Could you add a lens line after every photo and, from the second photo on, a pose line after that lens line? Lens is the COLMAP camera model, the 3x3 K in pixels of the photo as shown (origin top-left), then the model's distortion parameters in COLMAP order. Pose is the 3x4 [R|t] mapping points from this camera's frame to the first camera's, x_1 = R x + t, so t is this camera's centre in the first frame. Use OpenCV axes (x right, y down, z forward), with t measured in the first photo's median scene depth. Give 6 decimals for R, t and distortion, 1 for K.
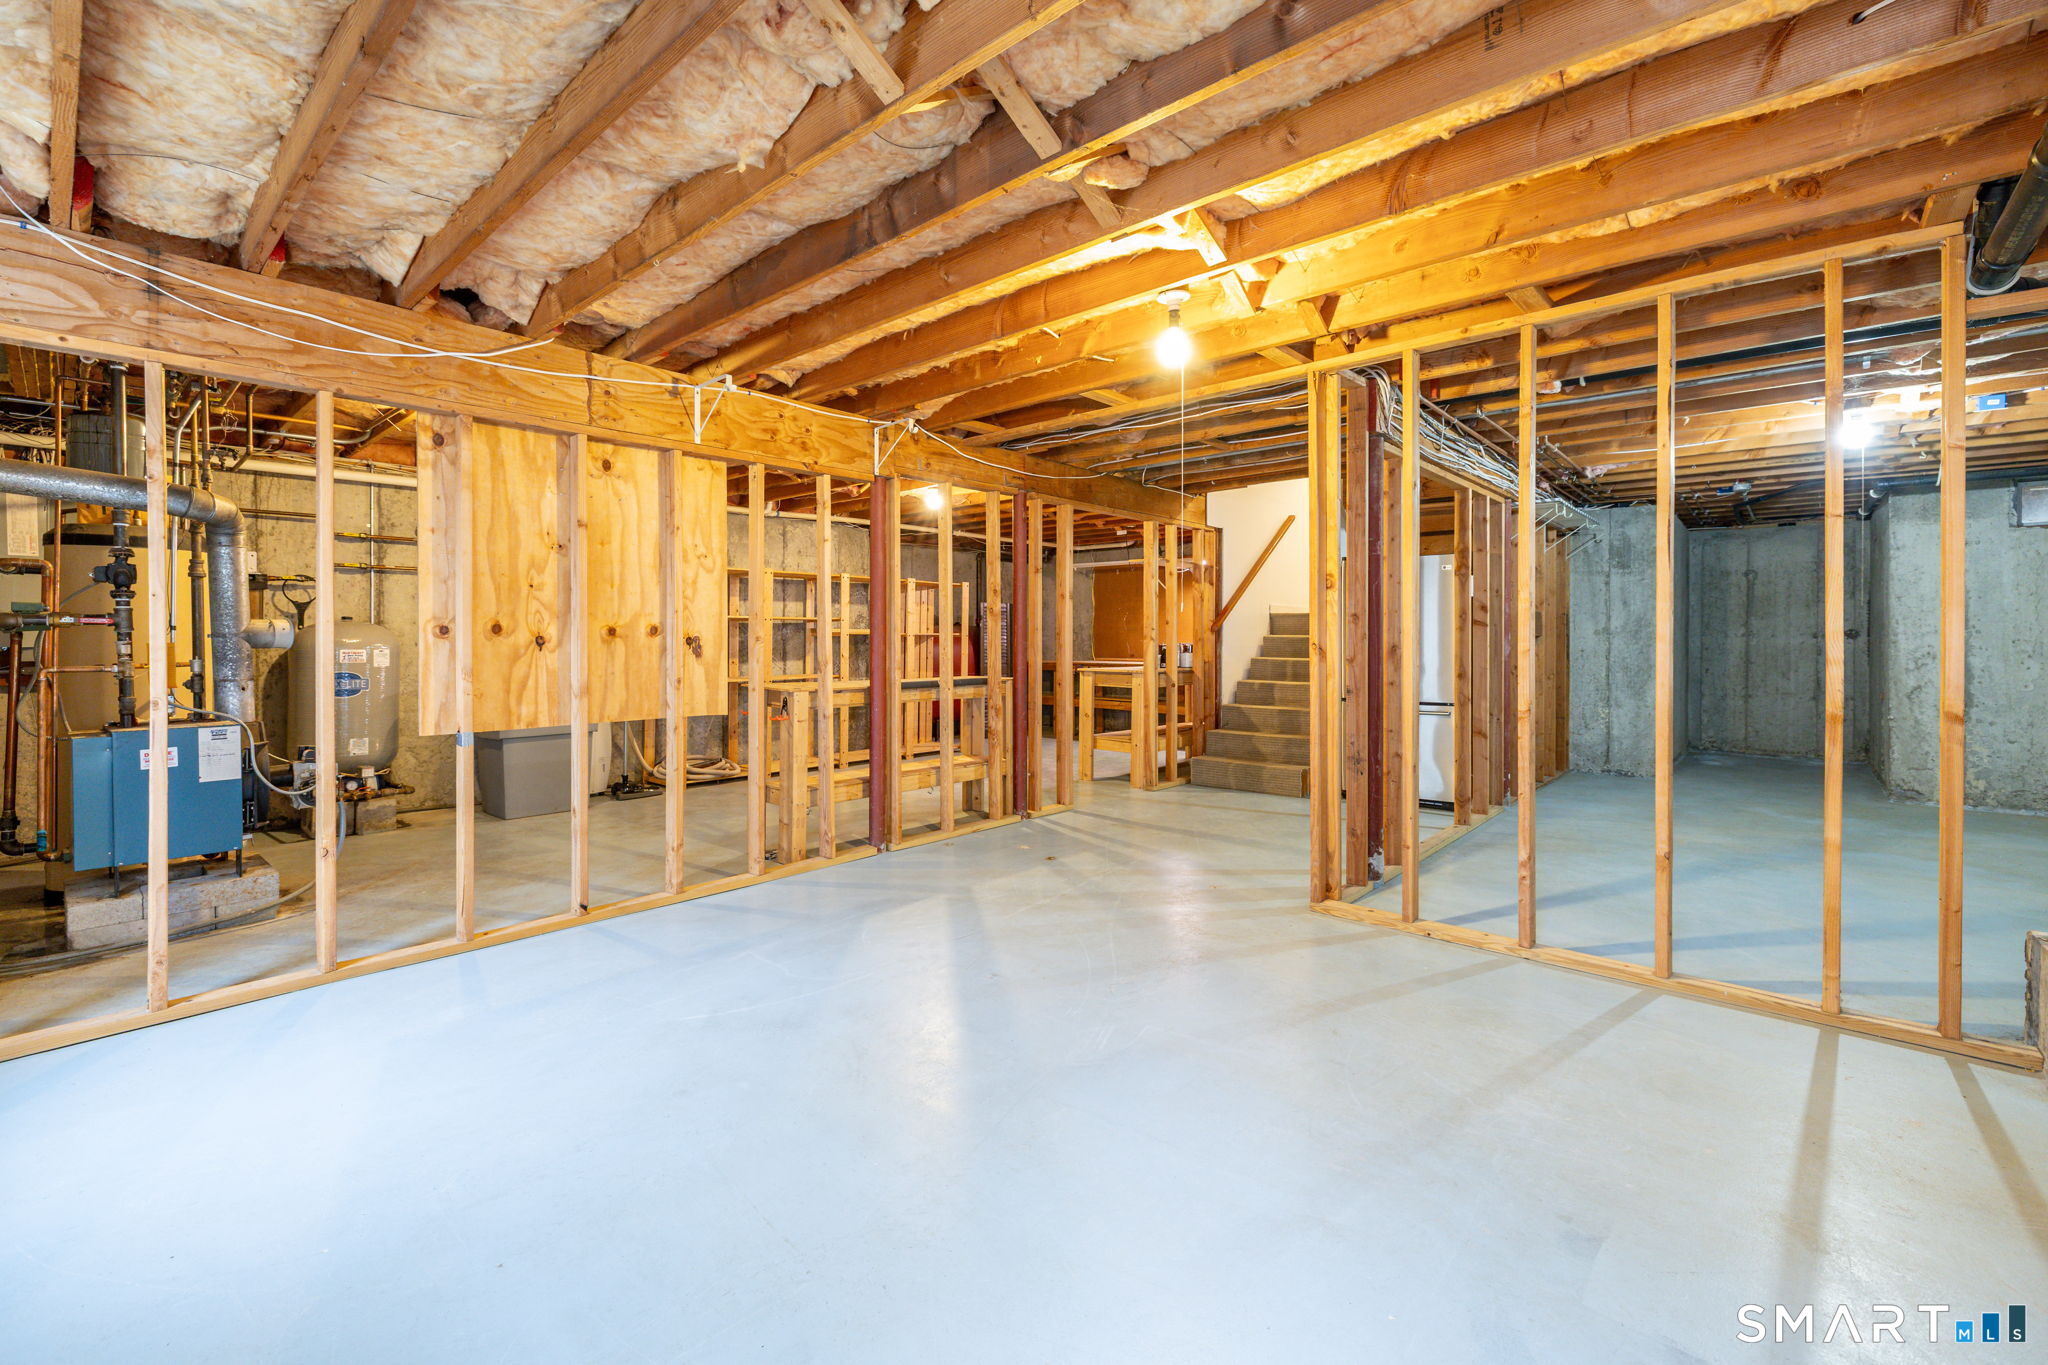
lens RADIAL K [[874.4, 0, 1014.9], [0, 874.4, 642.4], [0, 0, 1]] dist [-0.001737, 0.000145]
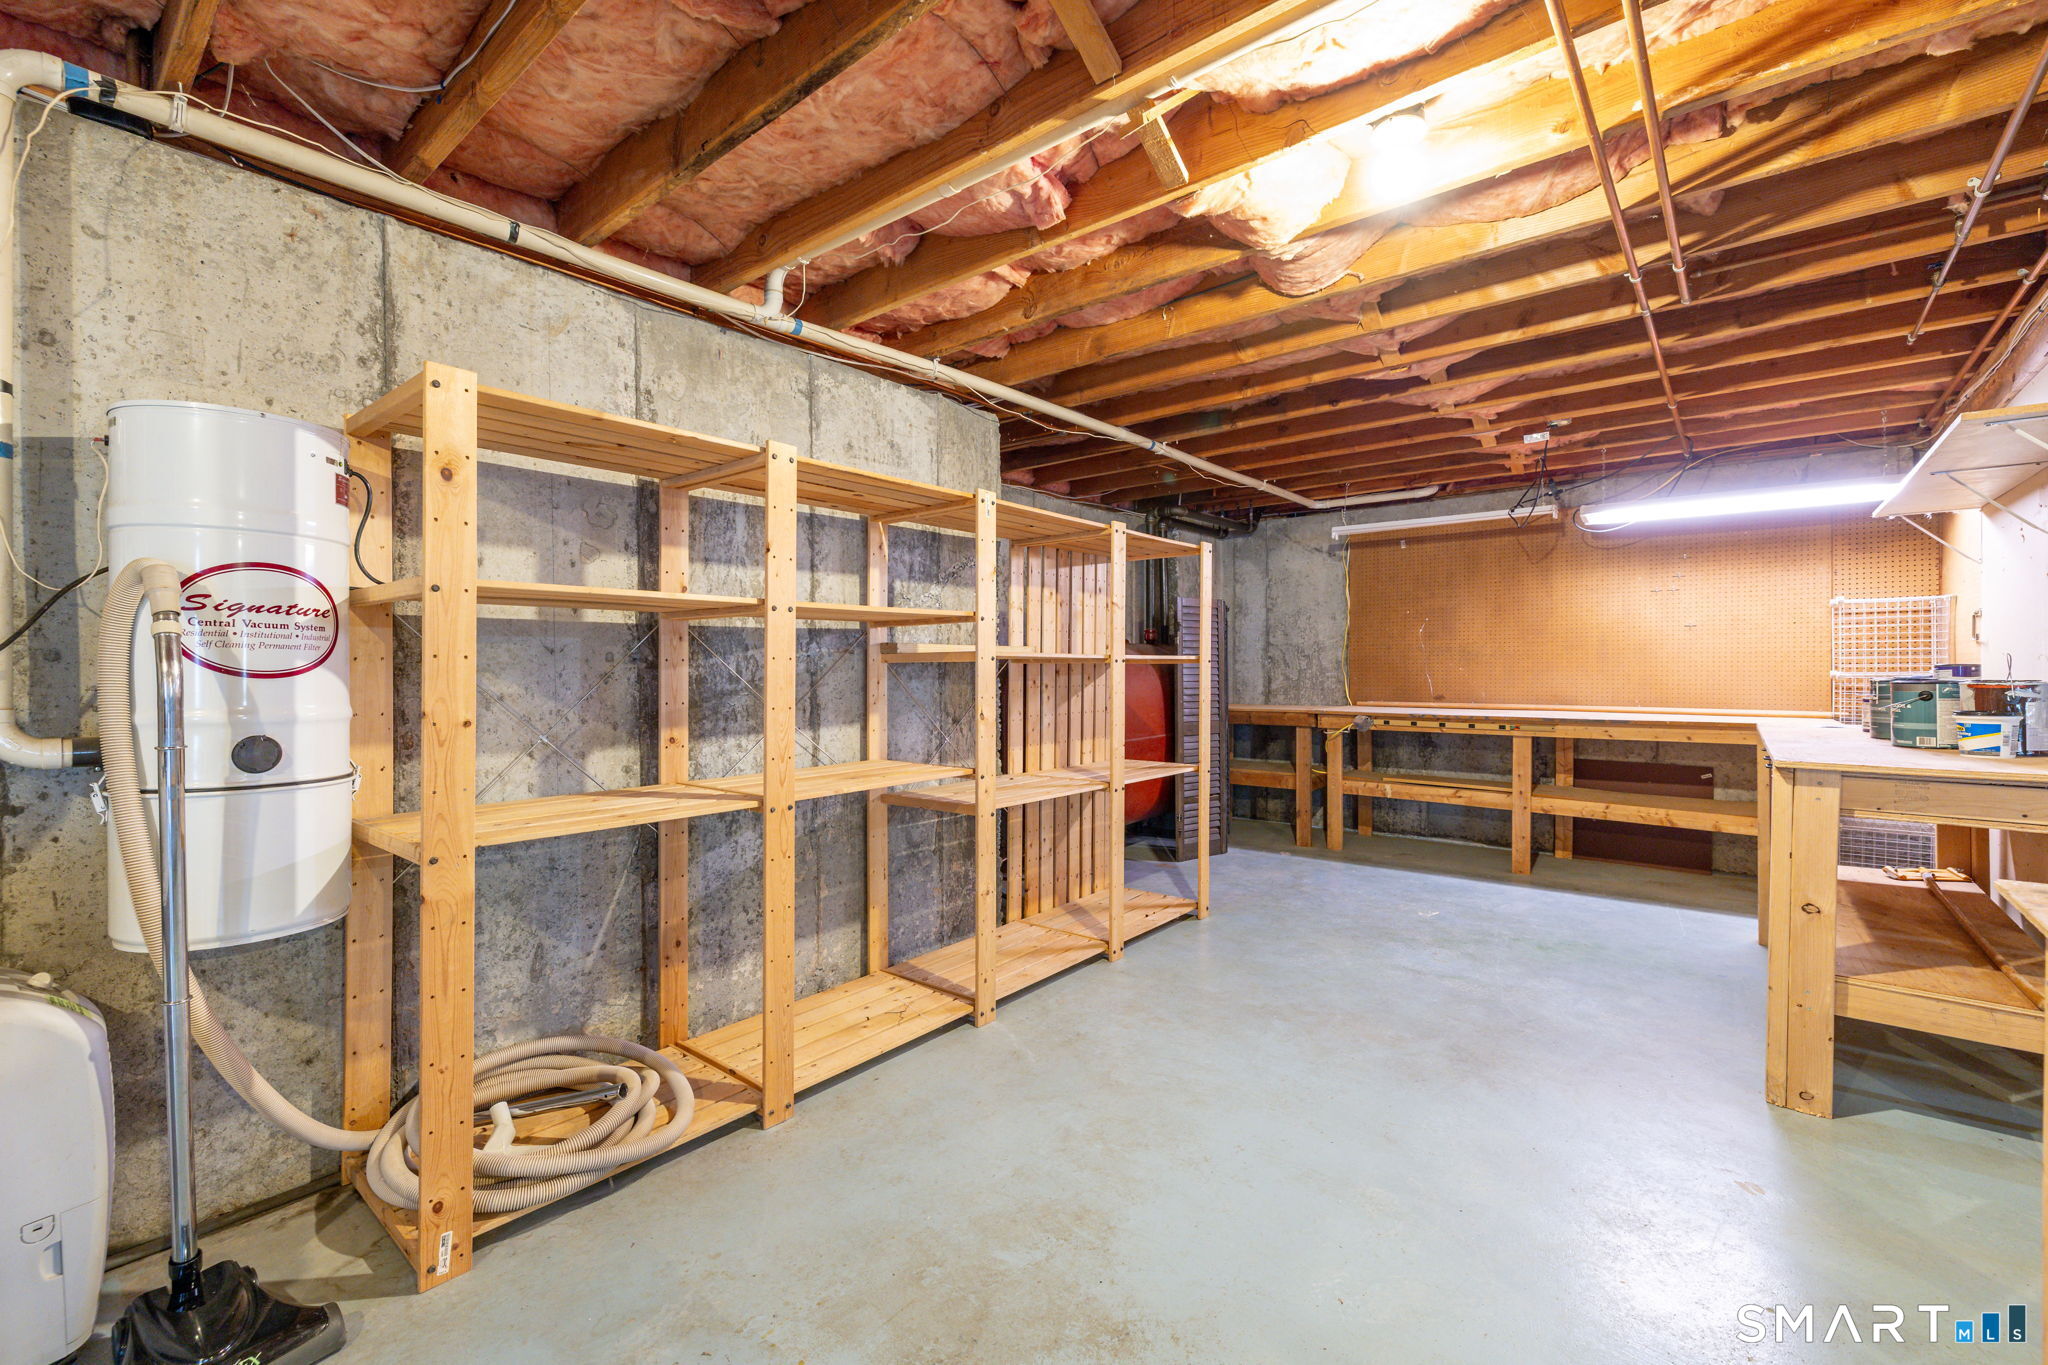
lens RADIAL K [[874.4, 0, 1023.0], [0, 874.4, 678.1], [0, 0, 1]] dist [-0.001737, 0.000145]
pose [[0.999427, -0.000922, 0.033838, -0.184804], [0.000455, 0.999905, 0.013784, -0.005795], [-0.033847, -0.013760, 0.999332, 0.614280]]
